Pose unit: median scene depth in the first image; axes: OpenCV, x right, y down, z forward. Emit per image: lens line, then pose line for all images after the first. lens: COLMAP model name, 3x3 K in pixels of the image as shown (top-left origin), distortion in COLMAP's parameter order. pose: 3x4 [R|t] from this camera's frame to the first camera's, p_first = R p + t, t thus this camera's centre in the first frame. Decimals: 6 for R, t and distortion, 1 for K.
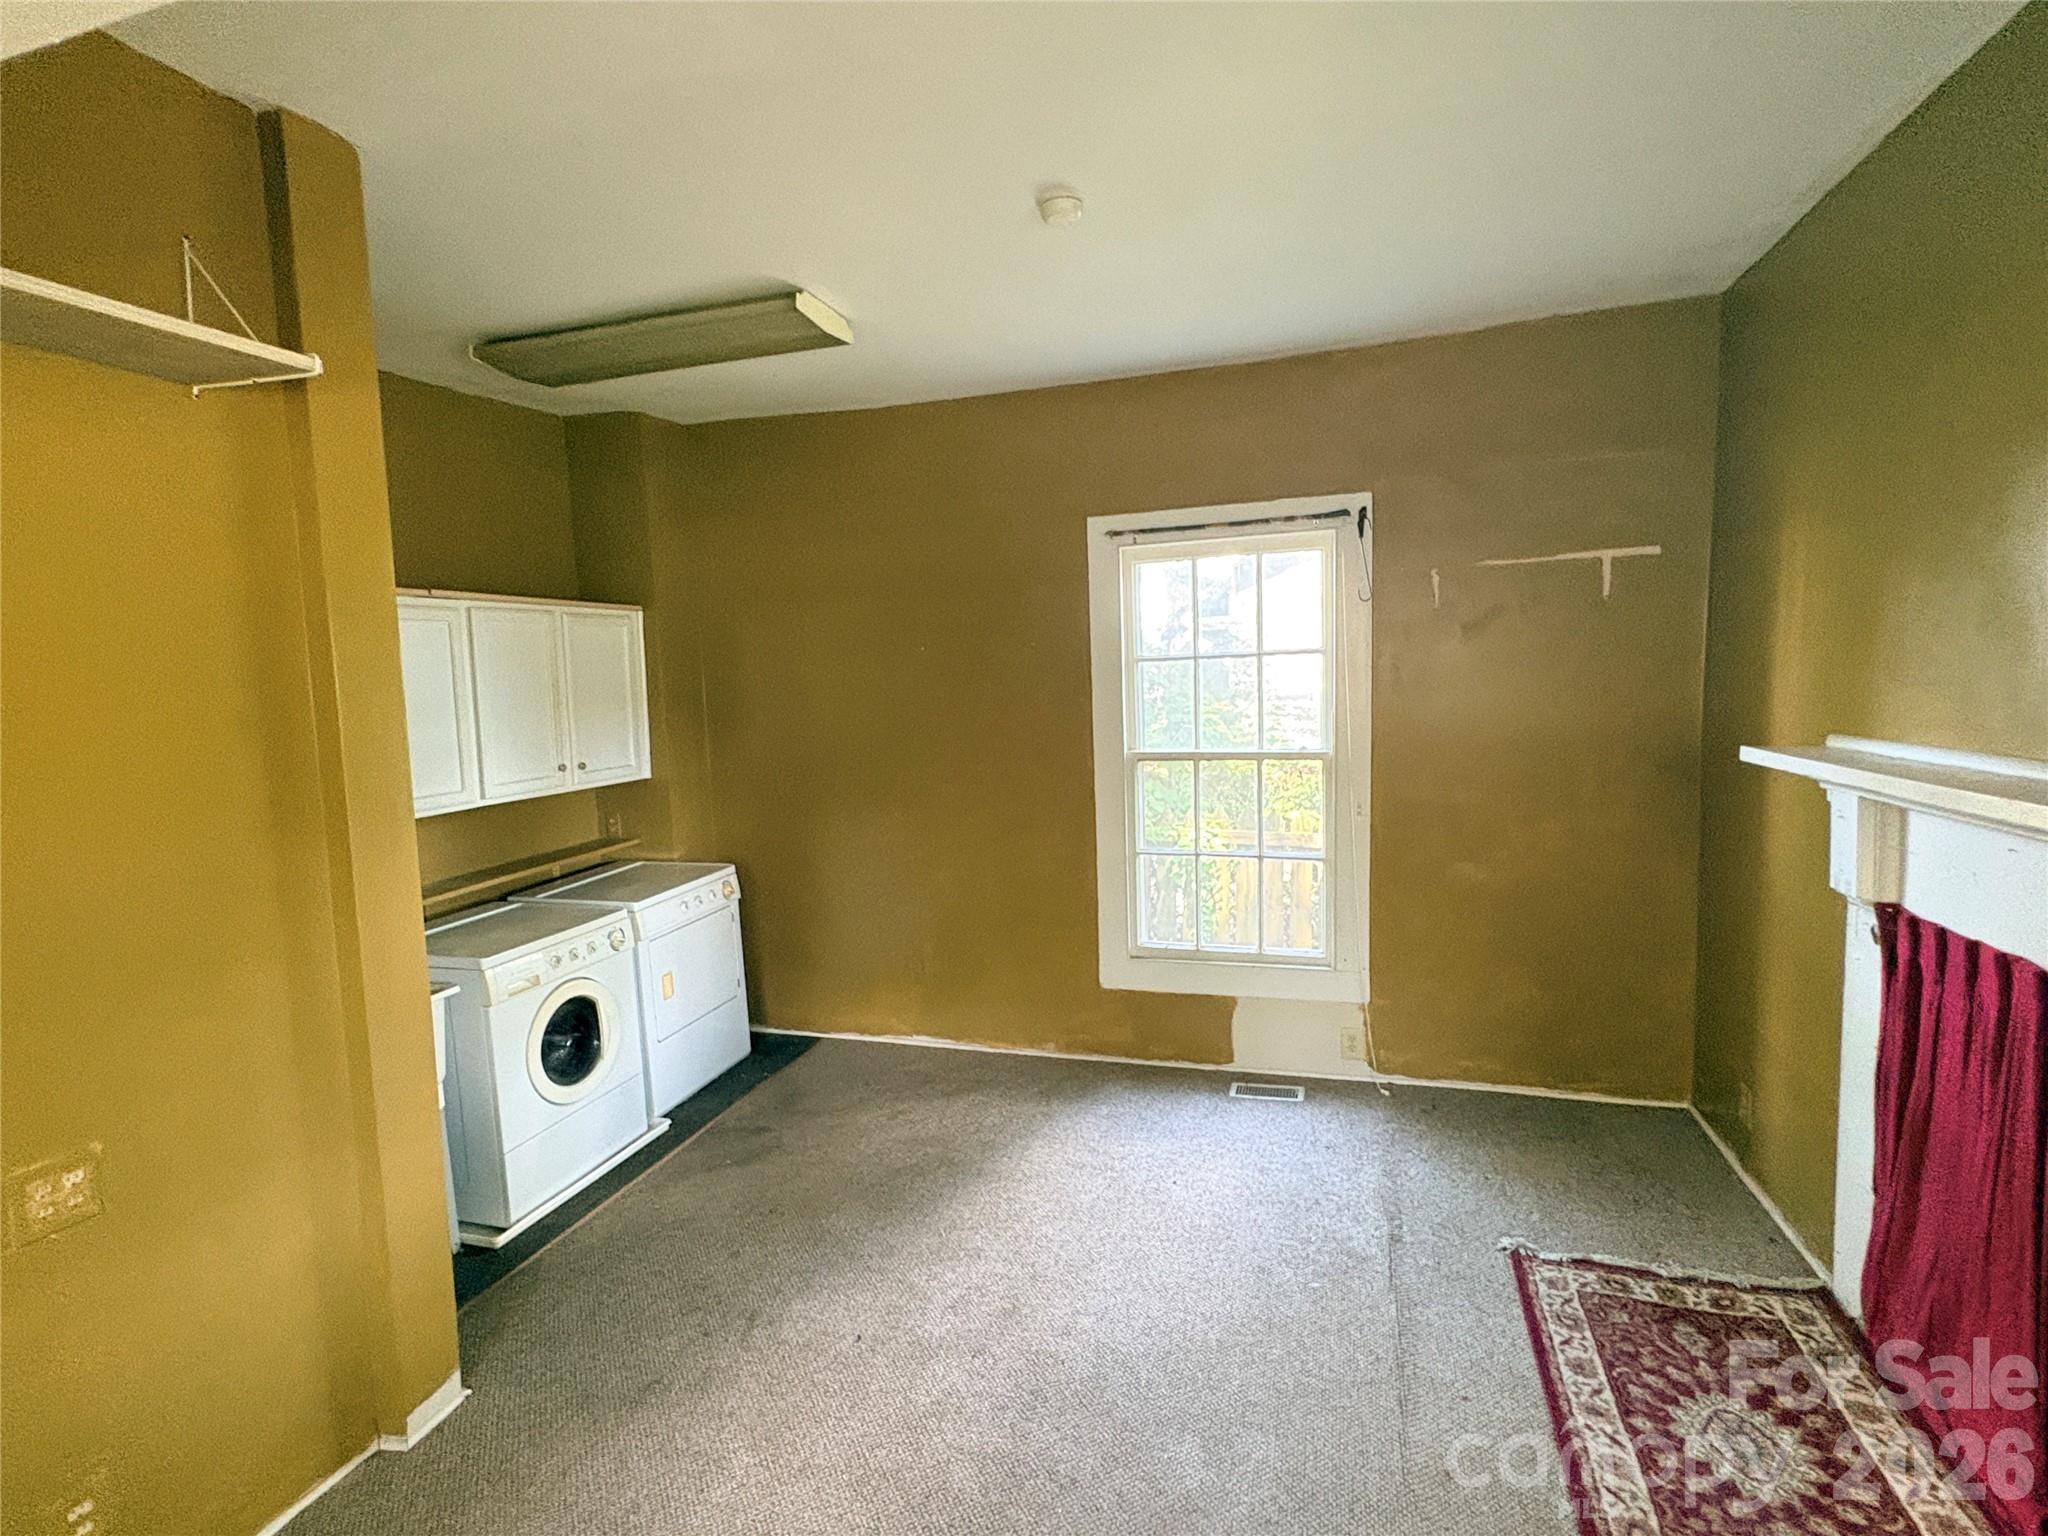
lens RADIAL K [[1010.2, 0, 1023.5], [0, 1010.2, 768.9], [0, 0, 1]] dist [-0.000163, 0.002381]
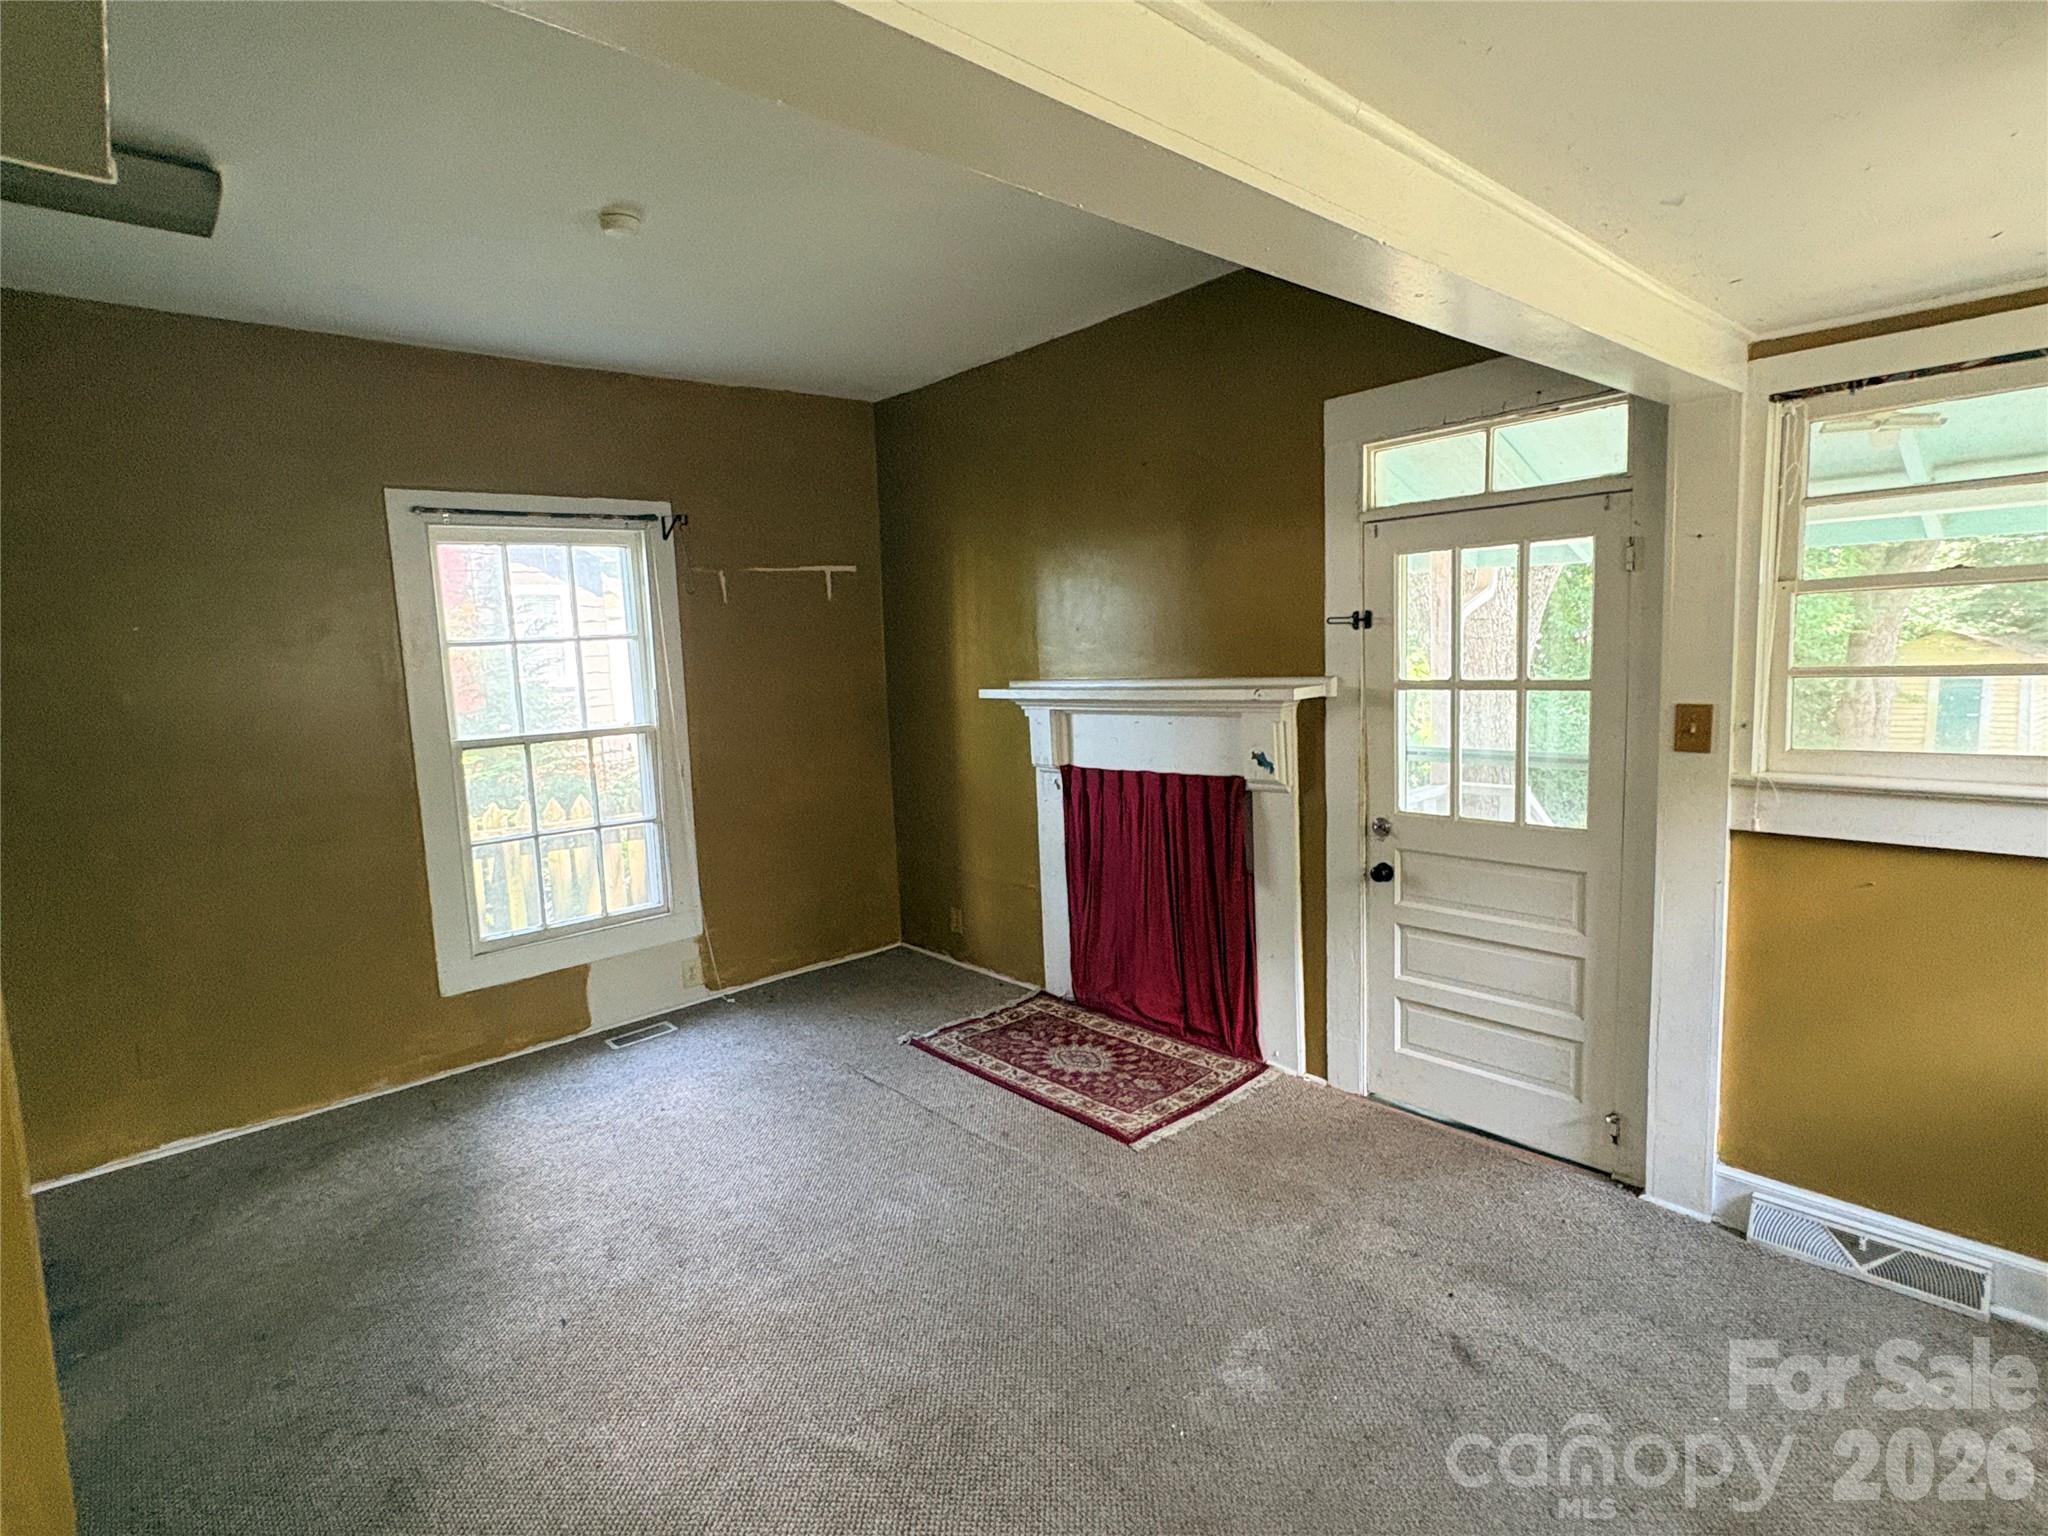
lens RADIAL K [[1010.2, 0, 1024.9], [0, 1010.2, 764.4], [0, 0, 1]] dist [-0.000163, 0.002381]
pose [[0.509067, -0.093842, 0.855596, -0.468011], [0.108851, 0.993077, 0.044156, 0.023265], [-0.853816, 0.070654, 0.515758, 0.052968]]
